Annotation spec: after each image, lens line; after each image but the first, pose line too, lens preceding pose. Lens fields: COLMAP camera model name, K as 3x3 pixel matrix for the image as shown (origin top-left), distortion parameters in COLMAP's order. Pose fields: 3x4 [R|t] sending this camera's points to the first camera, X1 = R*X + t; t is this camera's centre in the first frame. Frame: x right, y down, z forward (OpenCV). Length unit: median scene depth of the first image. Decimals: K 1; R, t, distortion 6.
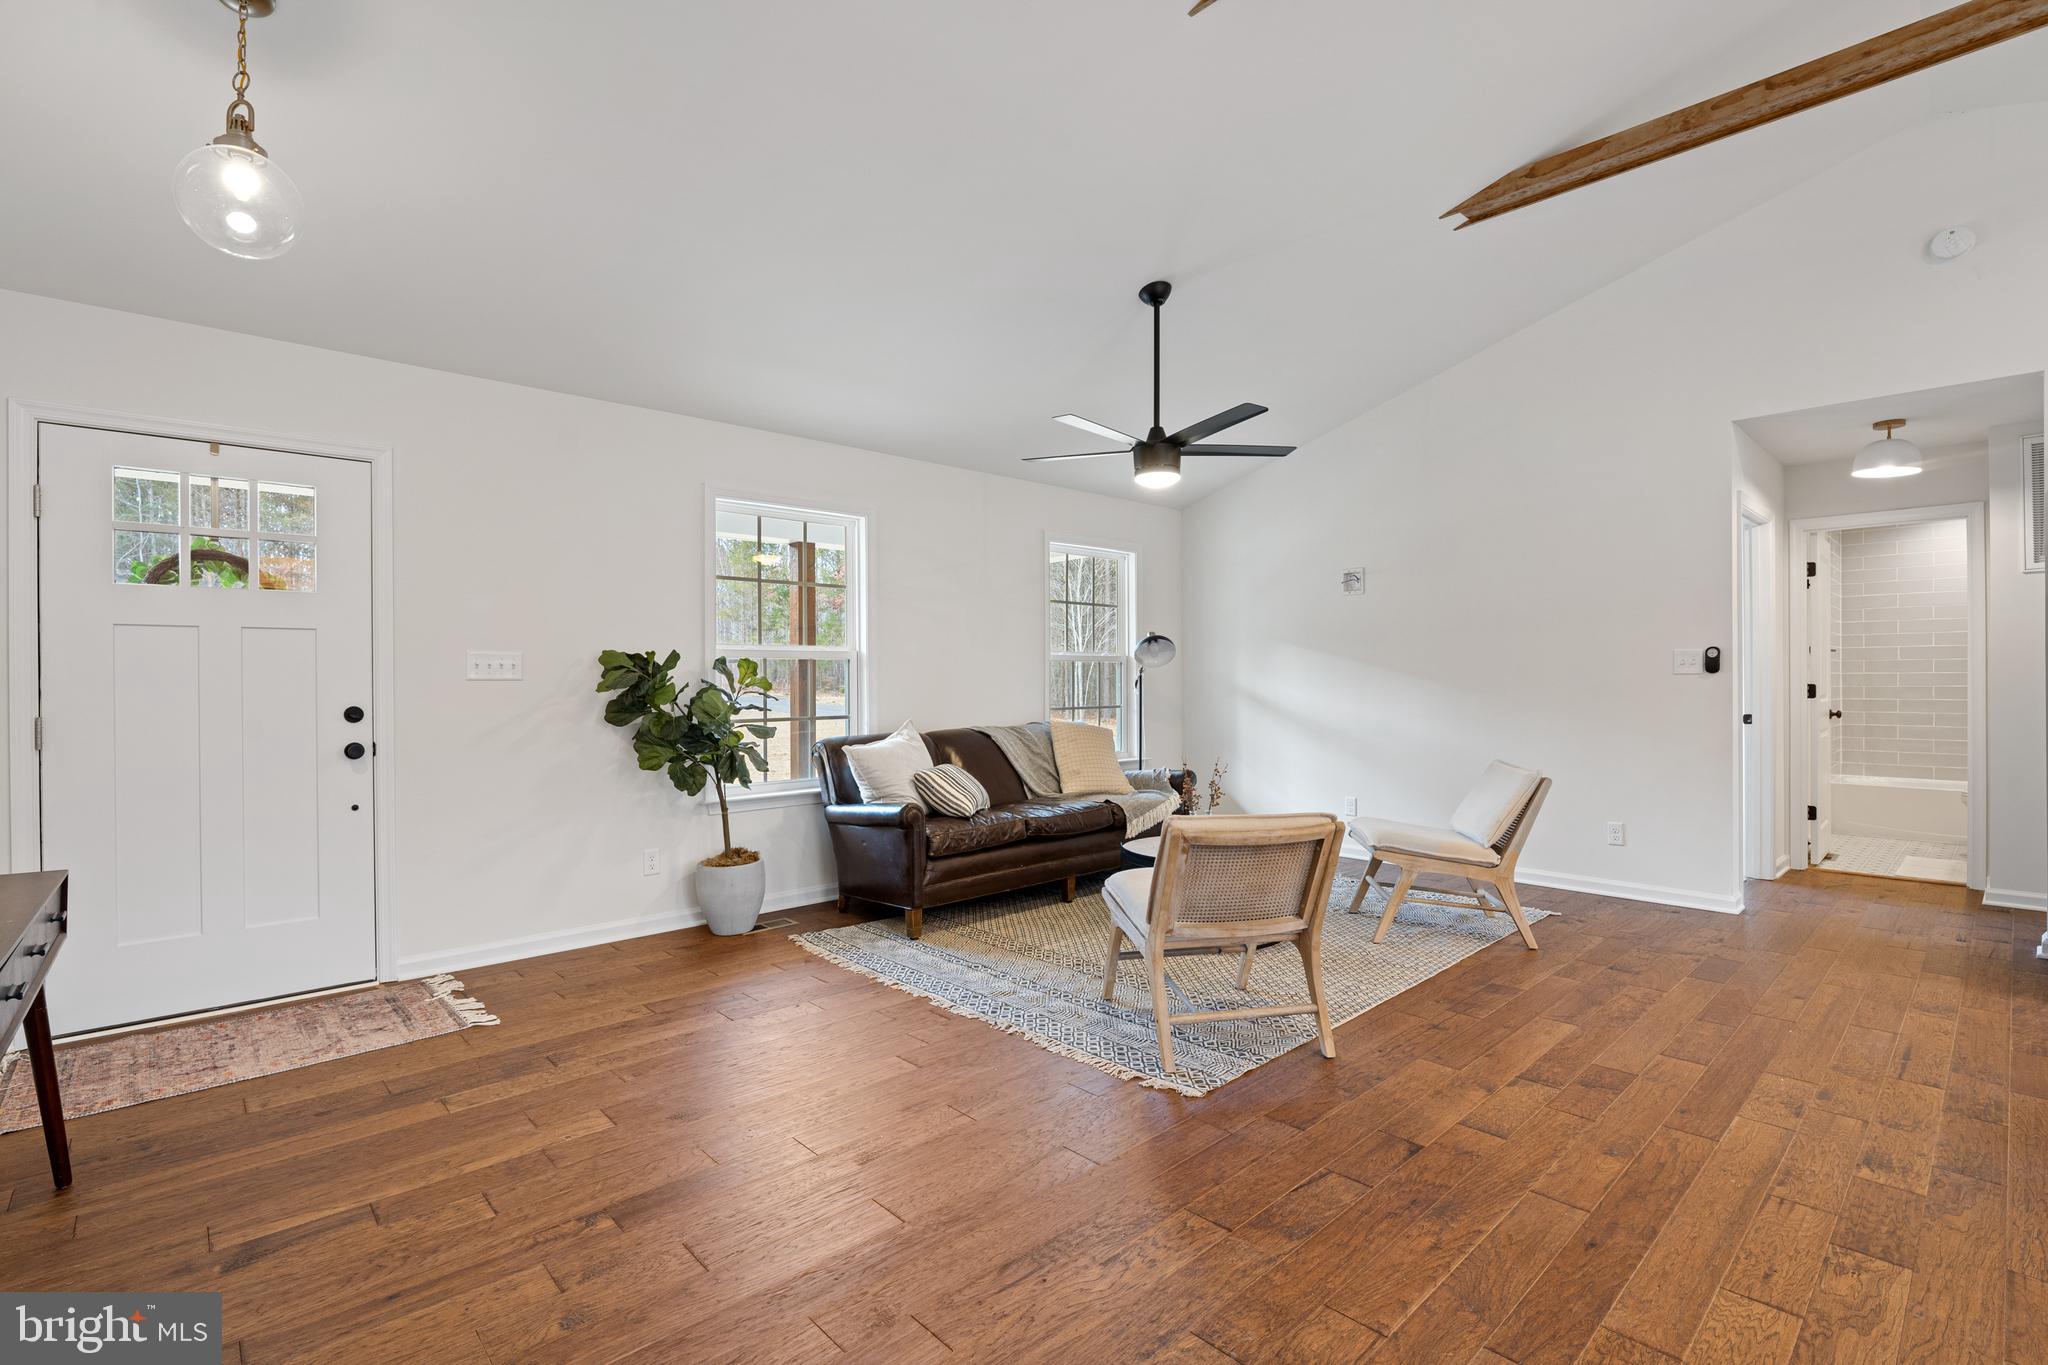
lens RADIAL K [[937.6, 0, 1024.0], [0, 937.6, 682.5], [0, 0, 1]] dist [-0.009669, -0.000661]
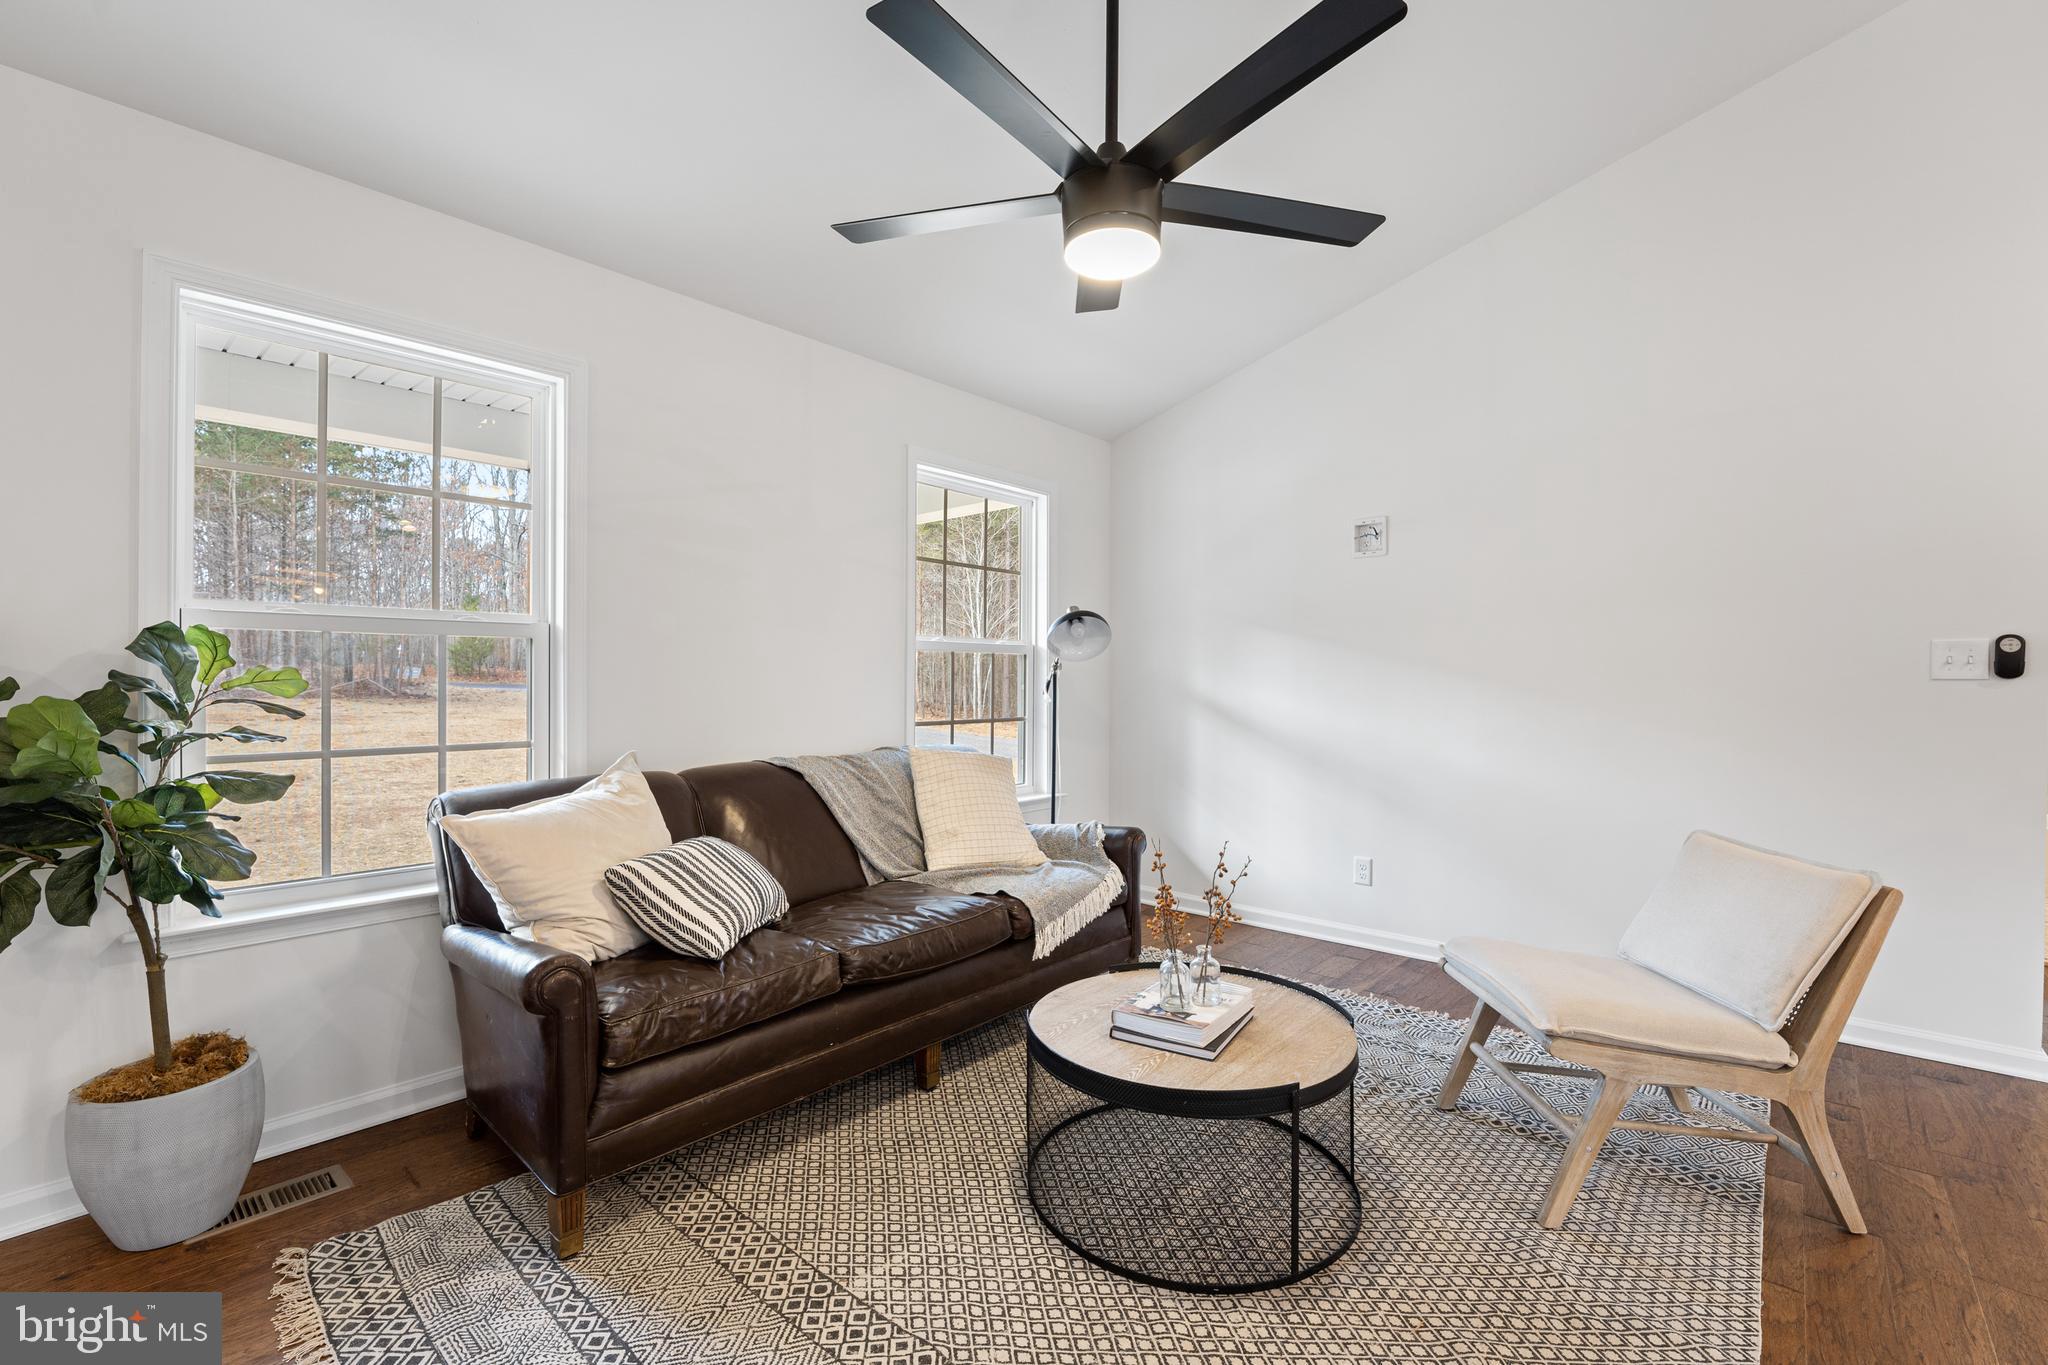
lens RADIAL K [[893.1, 0, 1024.0], [0, 893.1, 682.5], [0, 0, 1]] dist [-0.019169, 0.000359]
pose [[0.994201, 0.008975, 0.107161, 0.046807], [-0.009090, 0.999959, 0.000583, -0.002011], [-0.107151, -0.001554, 0.994242, 0.497574]]
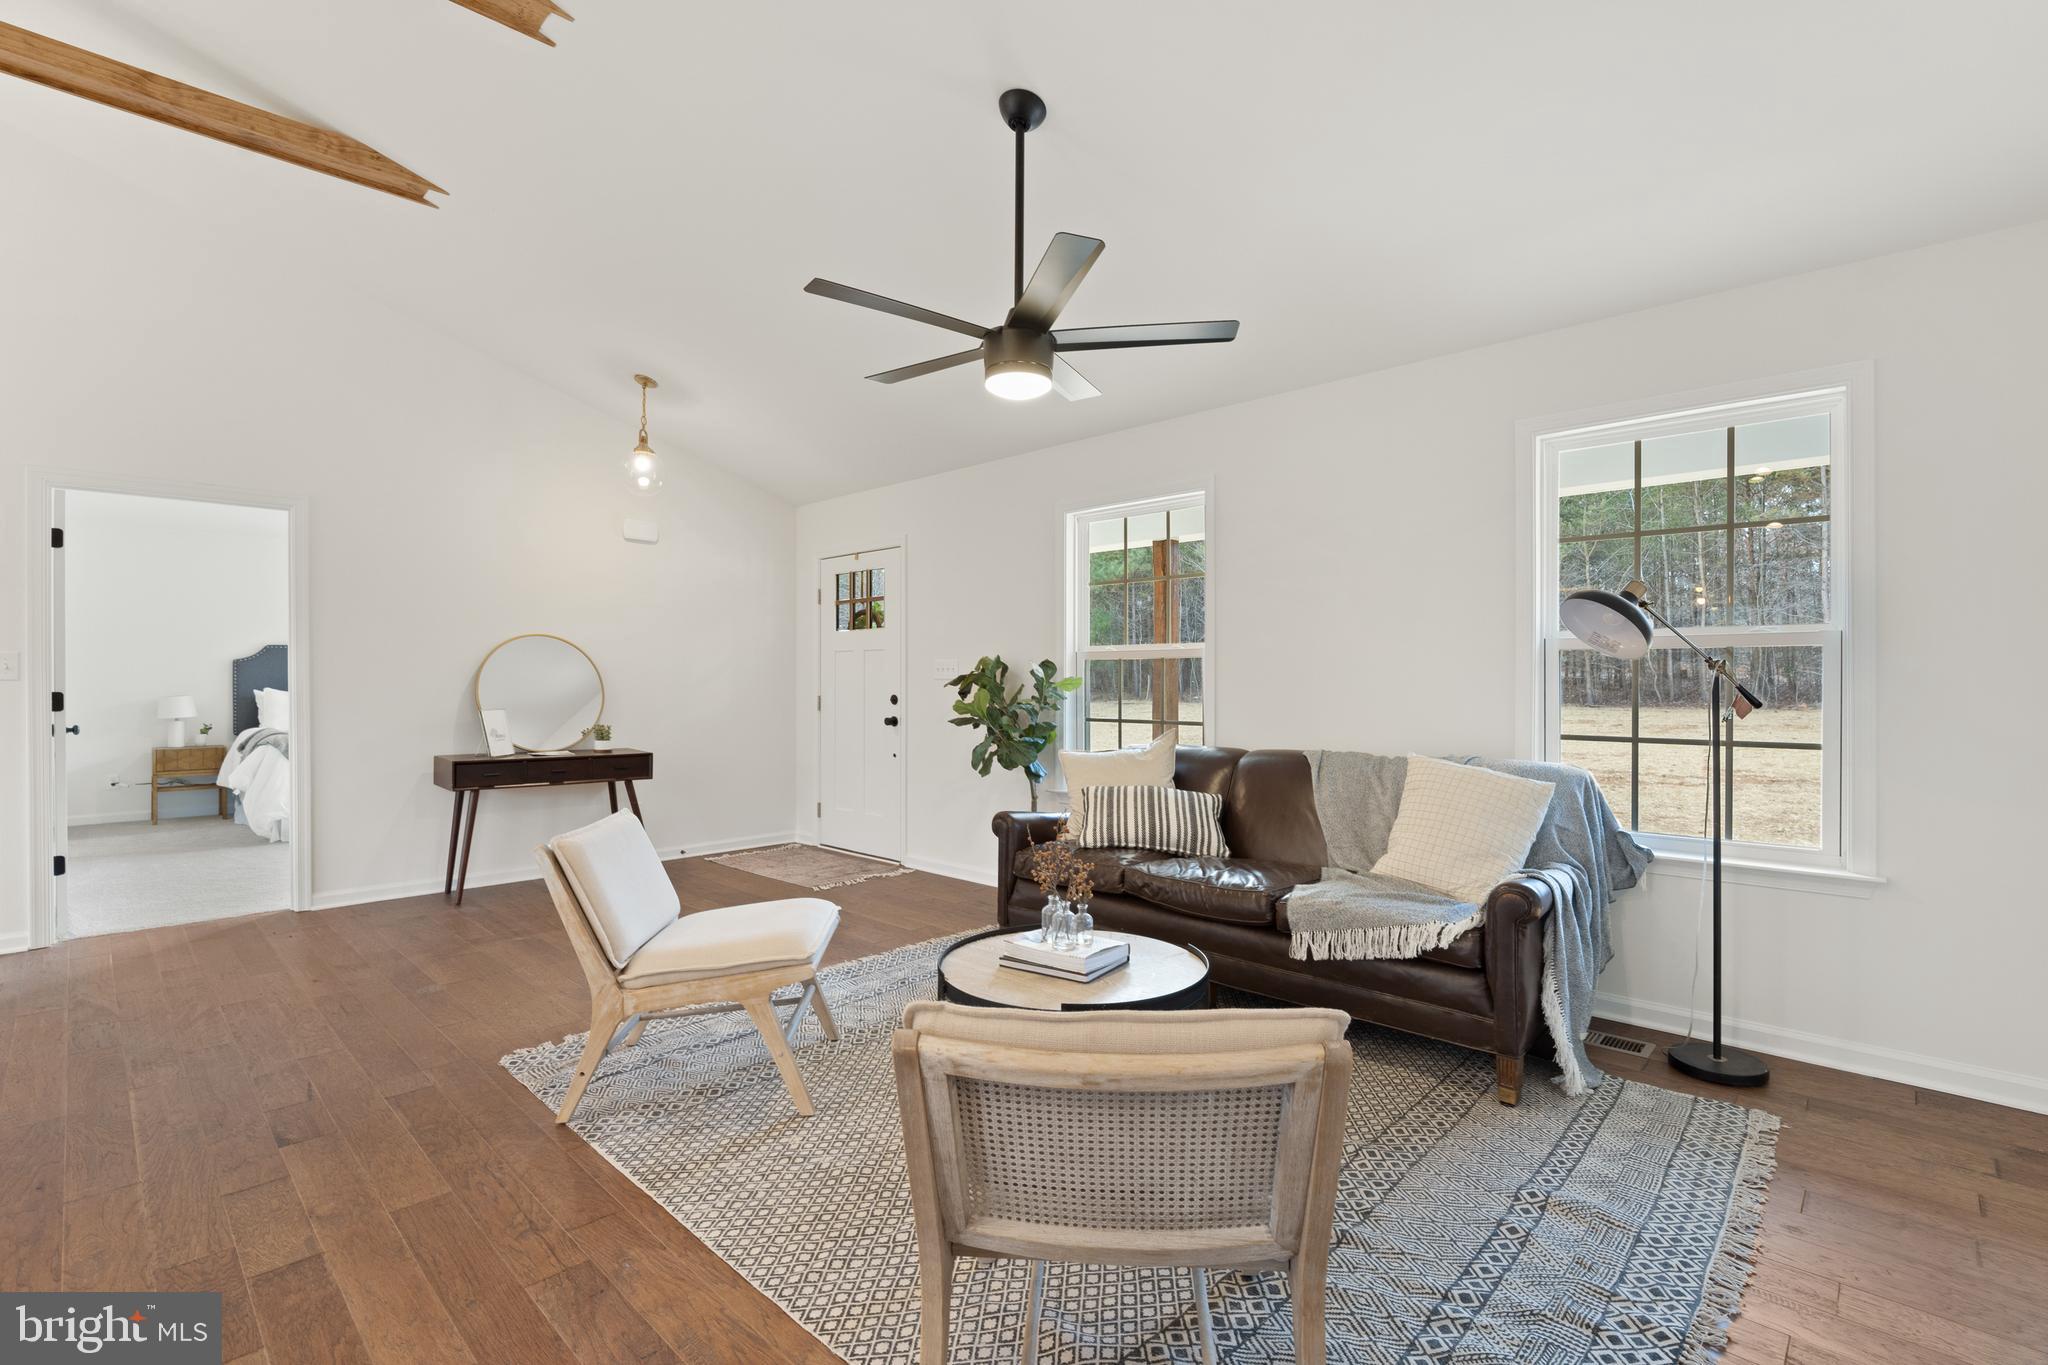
lens RADIAL K [[936.3, 0, 1025.4], [0, 936.3, 686.1], [0, 0, 1]] dist [-0.003061, -0.000734]
pose [[0.041895, 0.010205, -0.999070, 0.718183], [-0.006562, 0.999929, 0.009938, -0.006092], [0.999100, 0.006139, 0.041959, 0.865362]]
